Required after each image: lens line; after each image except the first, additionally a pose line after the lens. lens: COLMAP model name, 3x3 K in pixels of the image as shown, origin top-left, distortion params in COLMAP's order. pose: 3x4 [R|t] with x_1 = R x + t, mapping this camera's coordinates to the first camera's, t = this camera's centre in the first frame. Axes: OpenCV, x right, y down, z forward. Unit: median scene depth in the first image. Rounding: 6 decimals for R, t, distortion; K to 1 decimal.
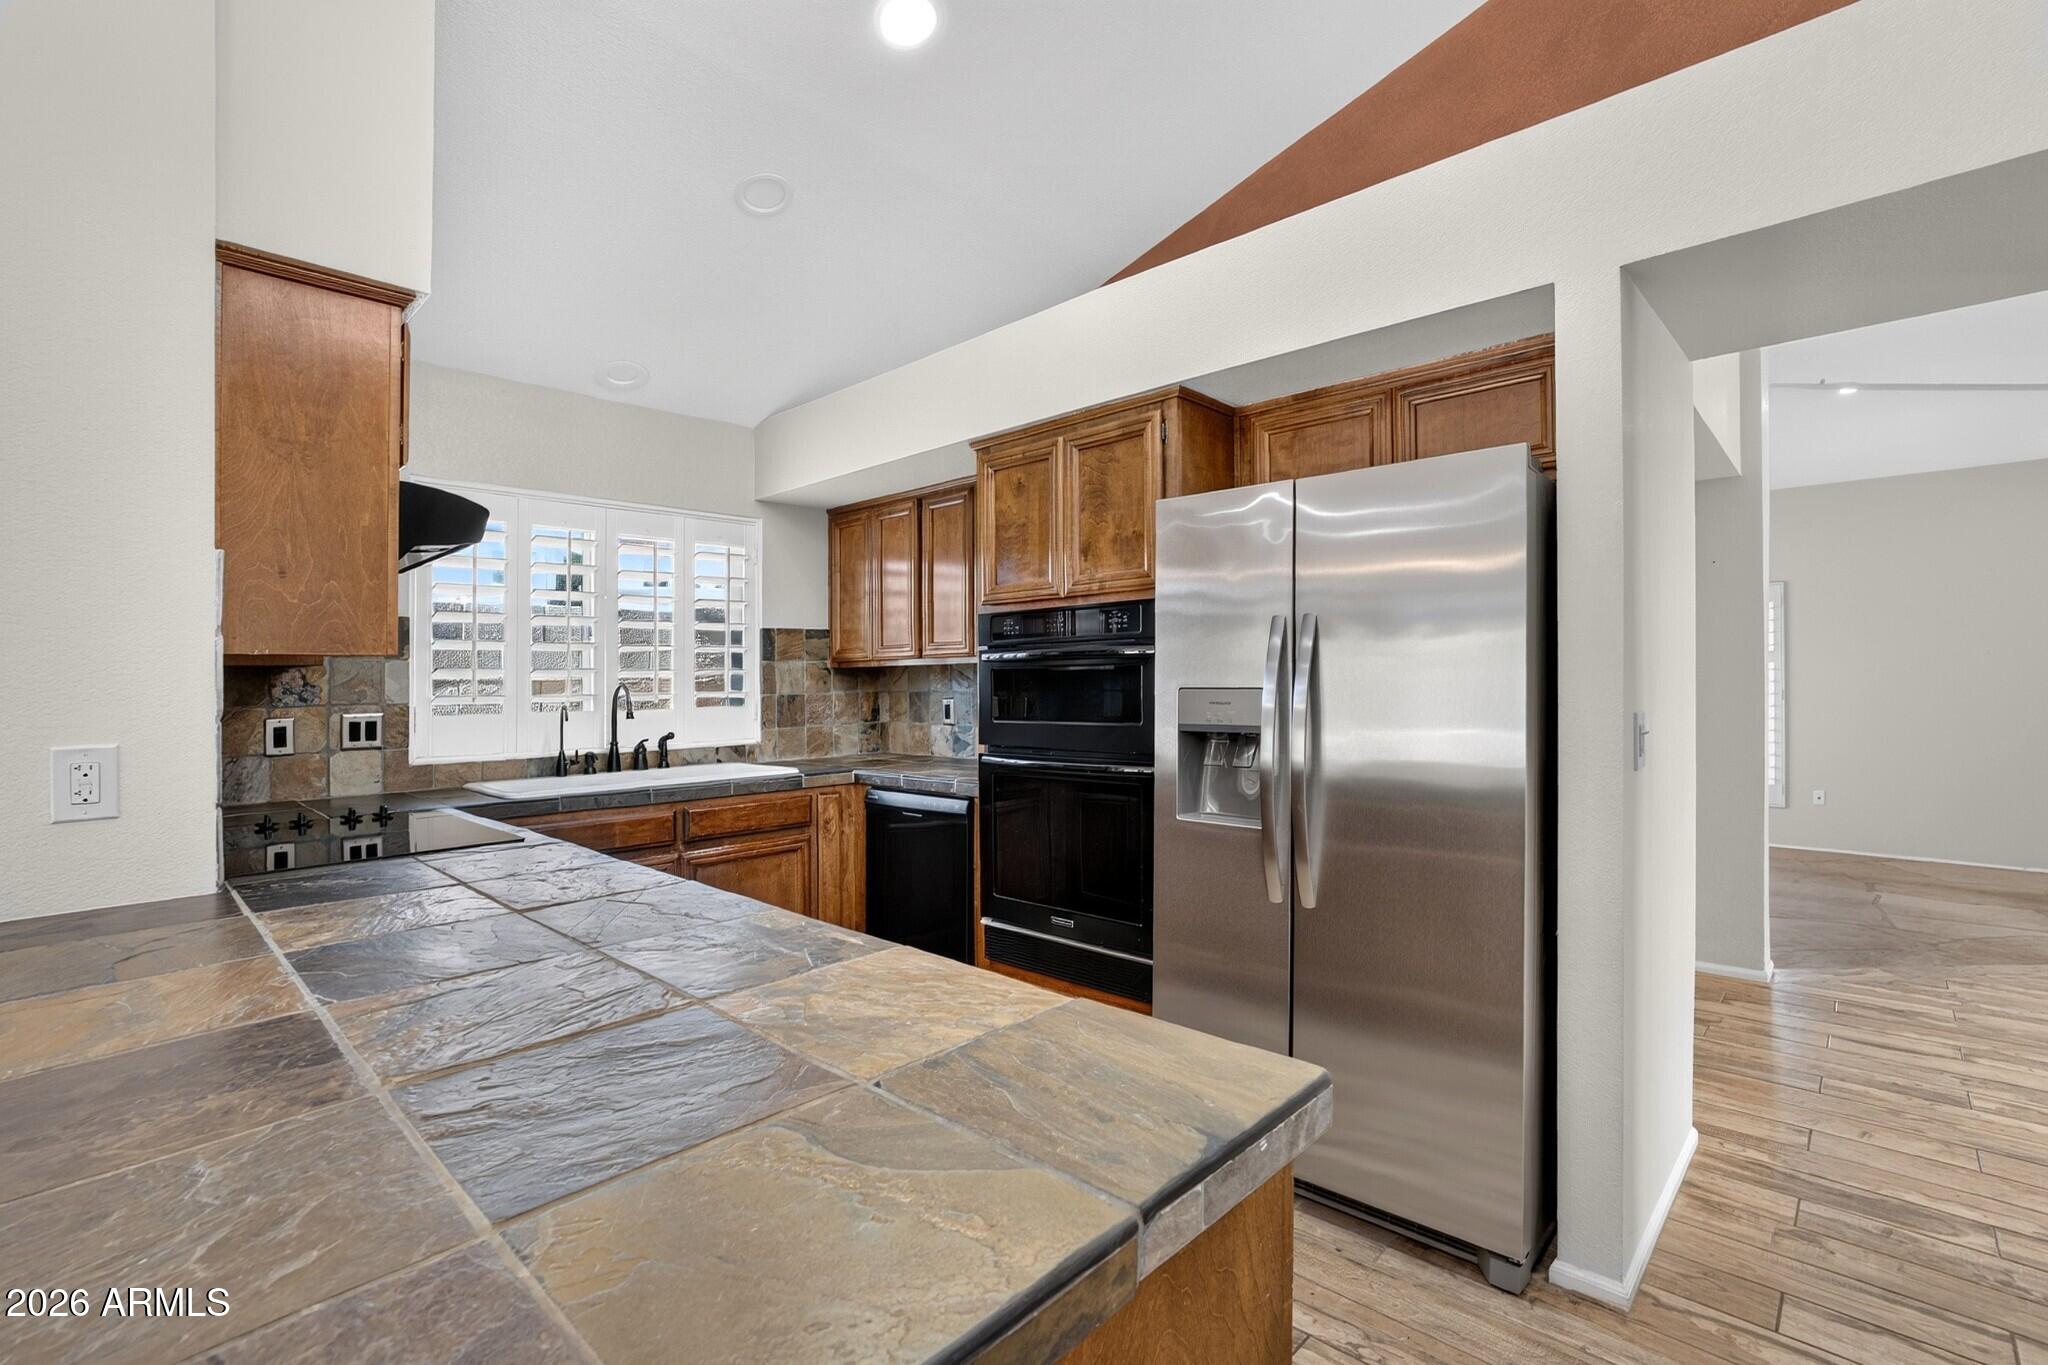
lens RADIAL K [[918.4, 0, 1012.1], [0, 918.4, 679.1], [0, 0, 1]] dist [-0.036507, 0.012714]
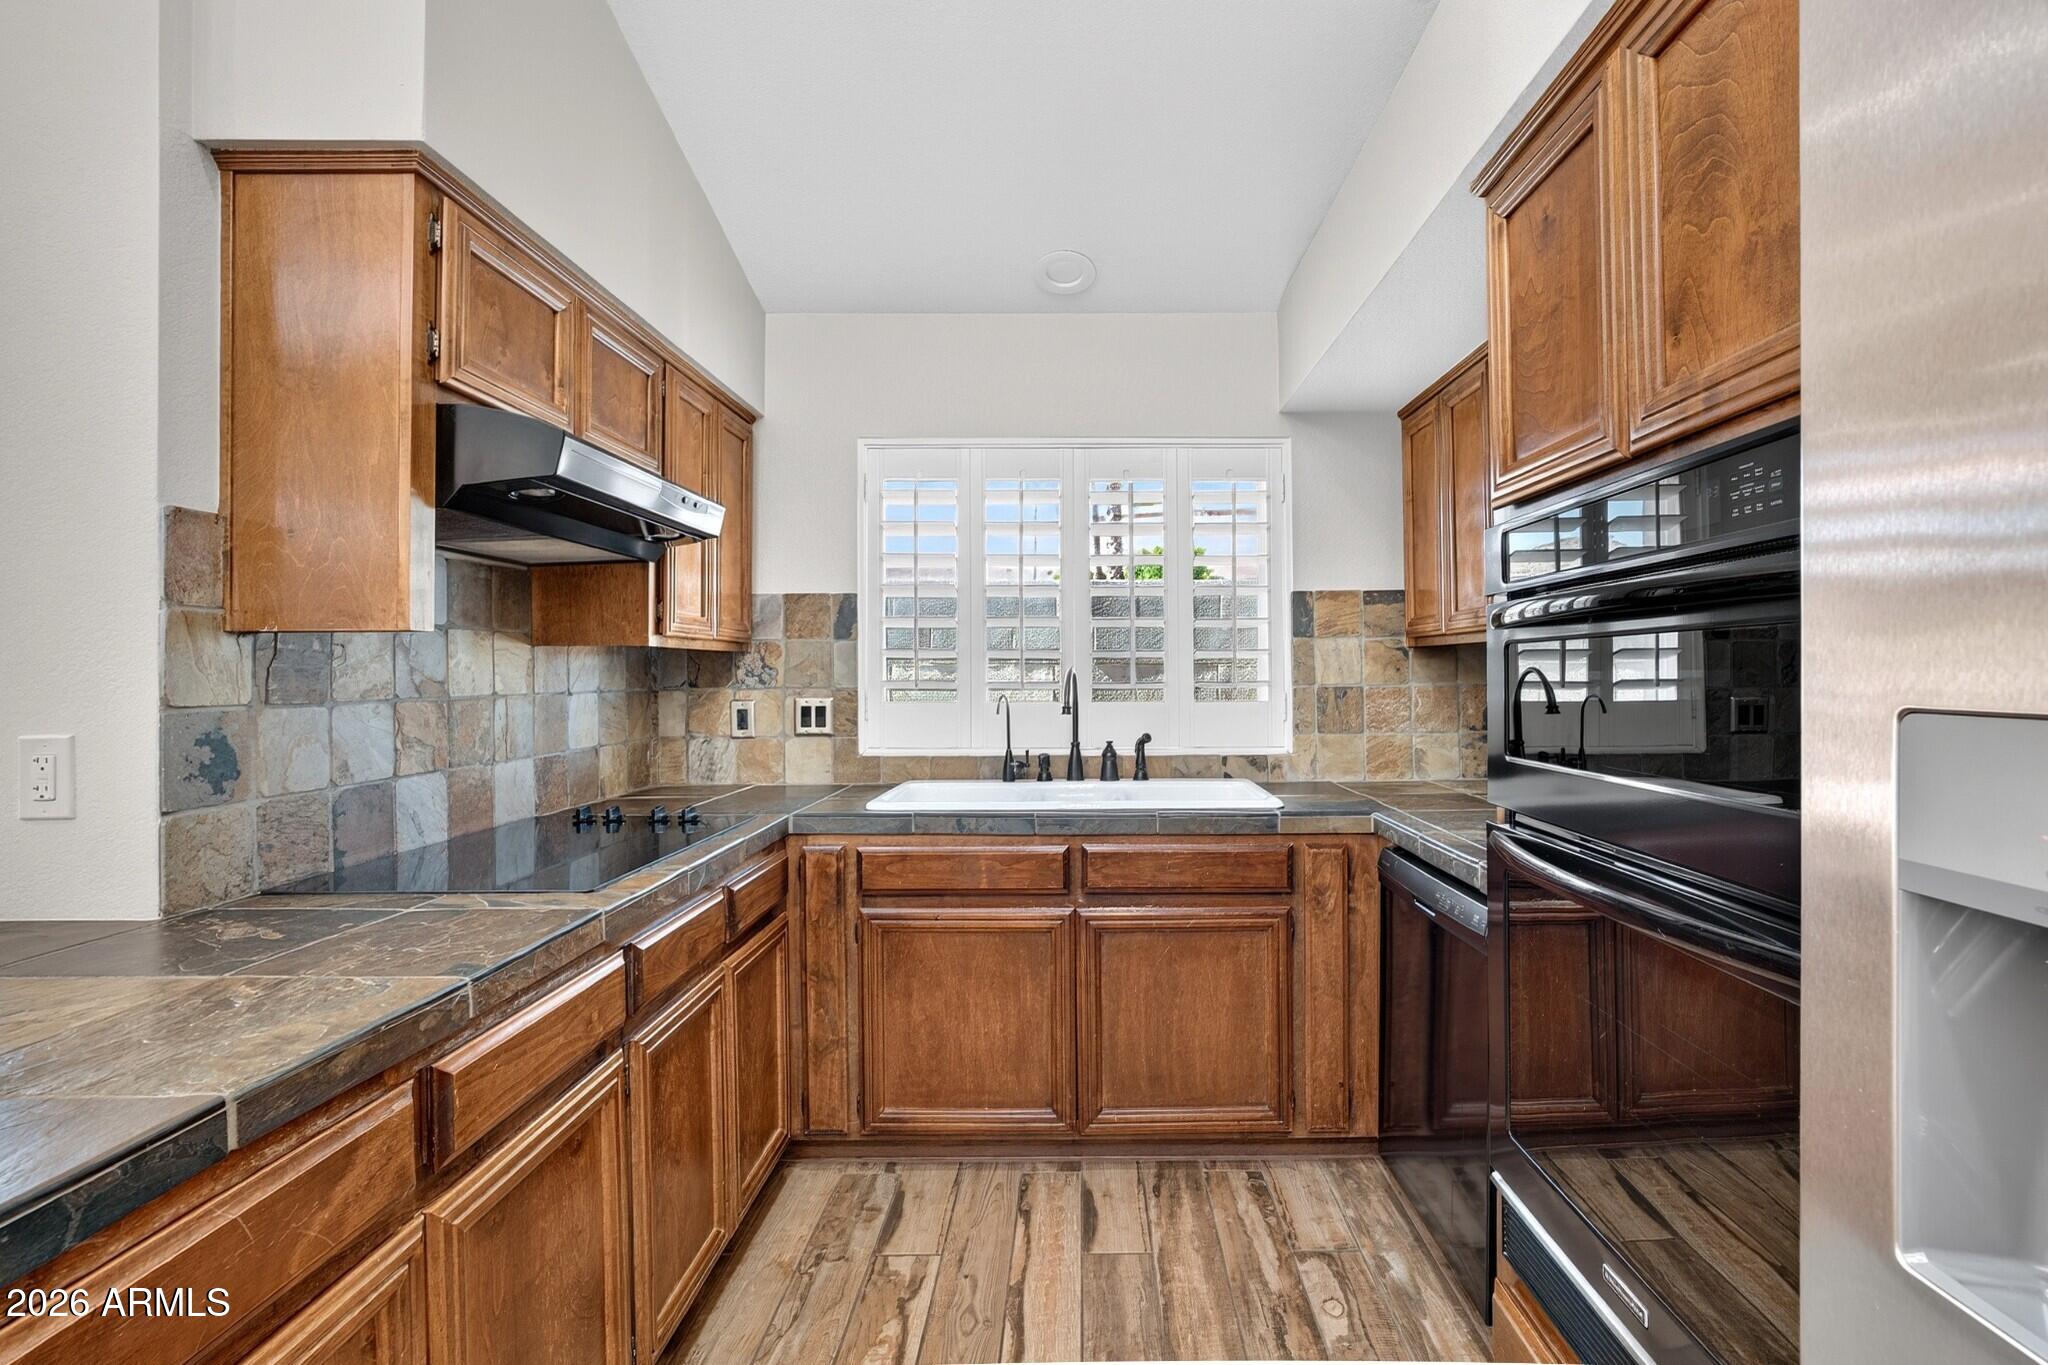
lens RADIAL K [[918.4, 0, 1090.0], [0, 918.4, 652.1], [0, 0, 1]] dist [-0.036507, 0.012714]
pose [[0.707383, -0.001317, -0.706829, 0.141880], [-0.005437, 0.999959, -0.007305, -0.003362], [0.706809, 0.009011, 0.707347, 0.479127]]
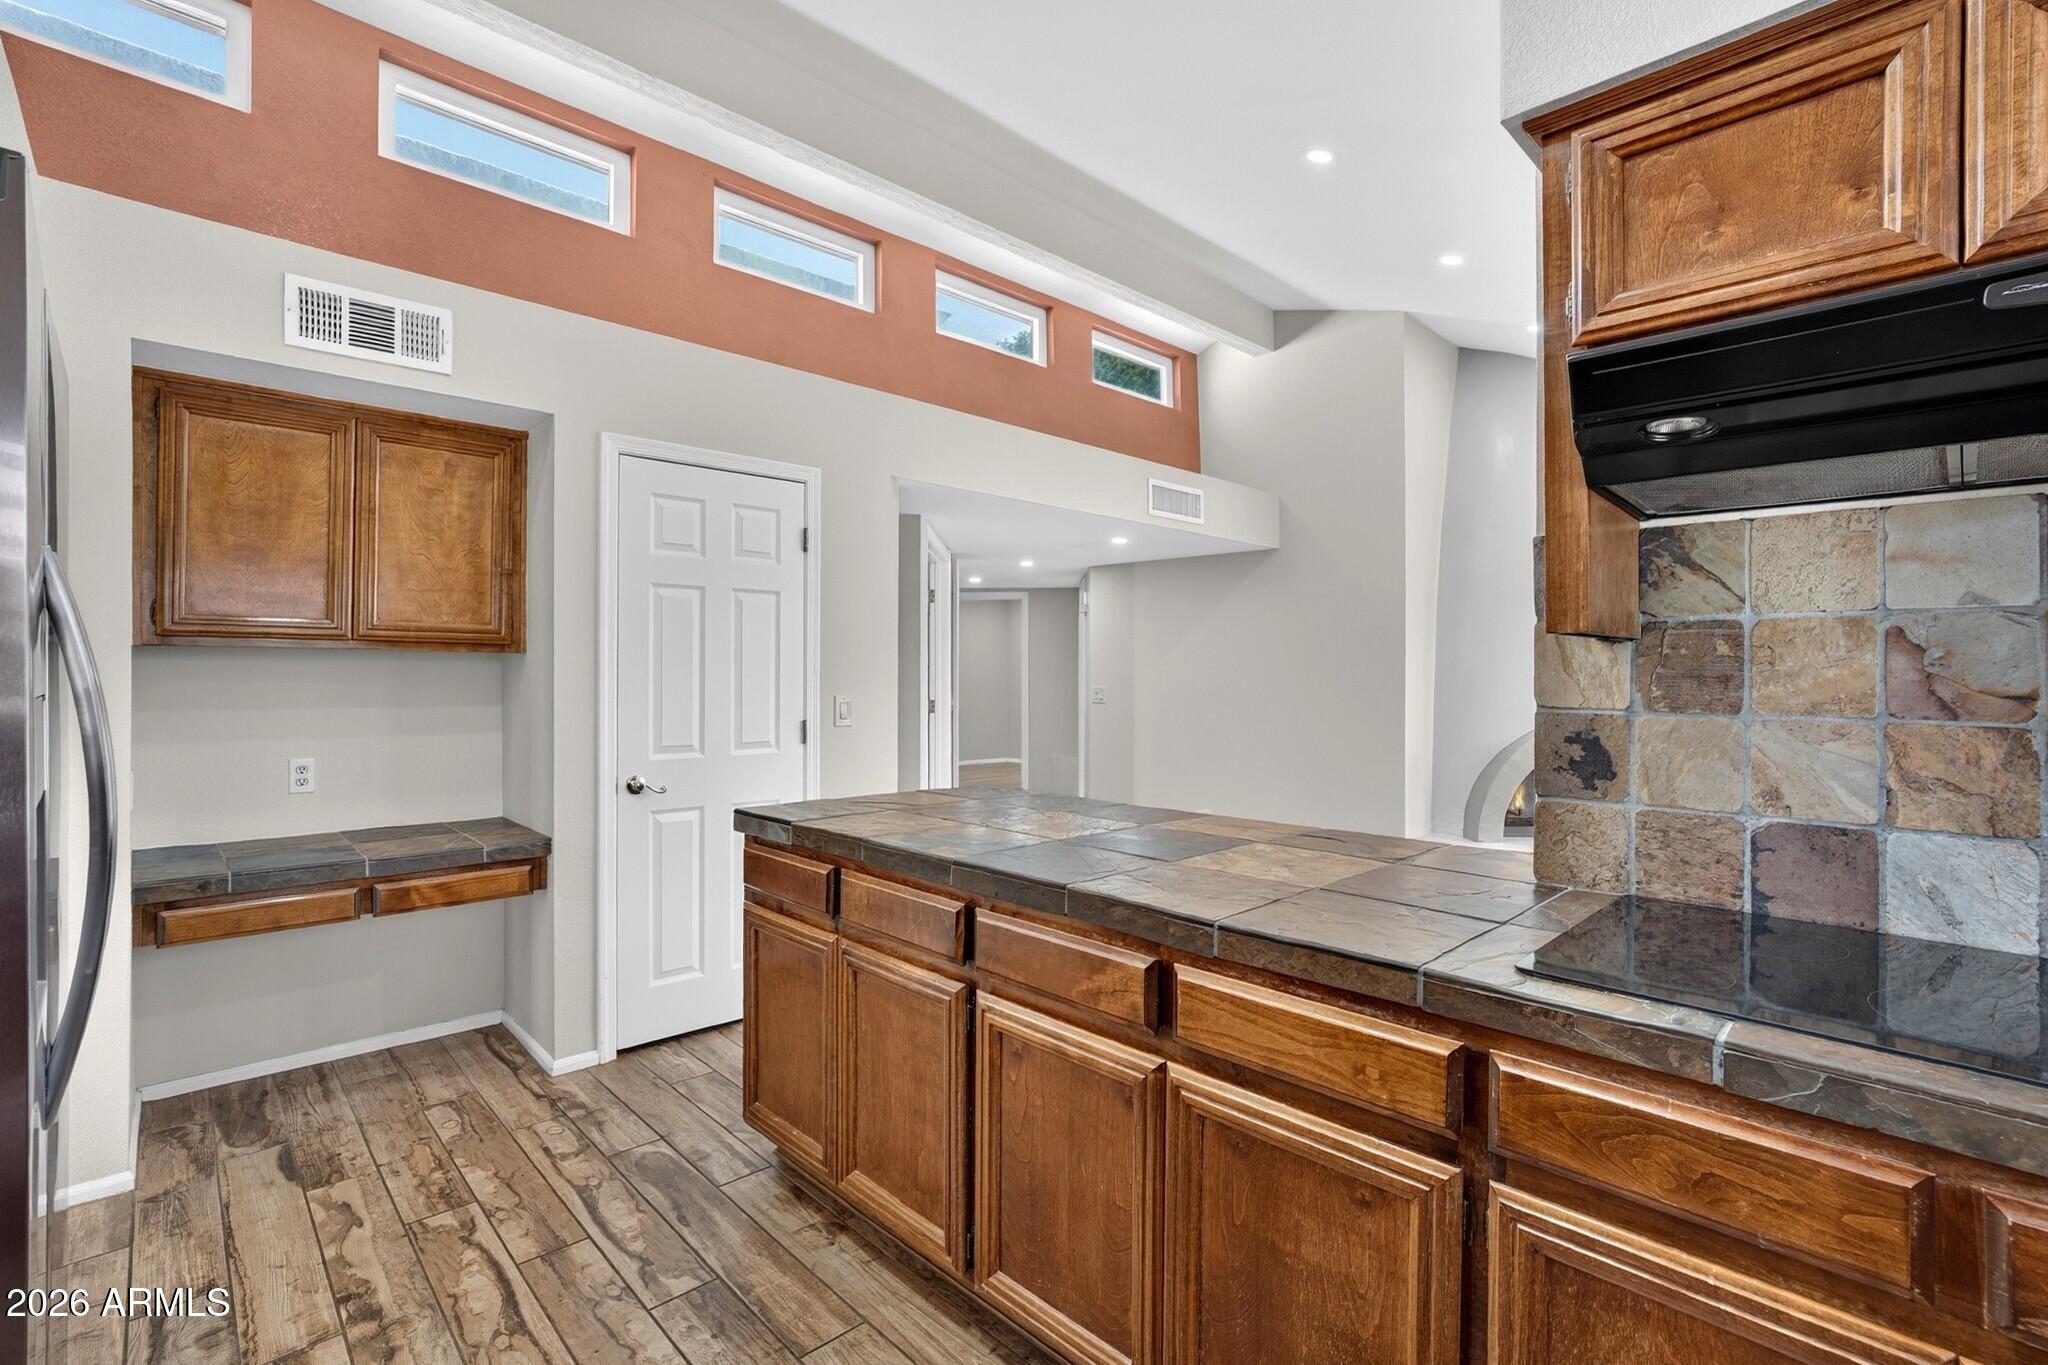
lens RADIAL K [[918.4, 0, 1032.6], [0, 918.4, 675.1], [0, 0, 1]] dist [-0.036507, 0.012714]
pose [[-0.999829, 0.008791, 0.016245, -0.162948], [0.008836, 0.999957, 0.002681, 0.000100], [-0.016220, 0.002825, -0.999864, 0.945828]]
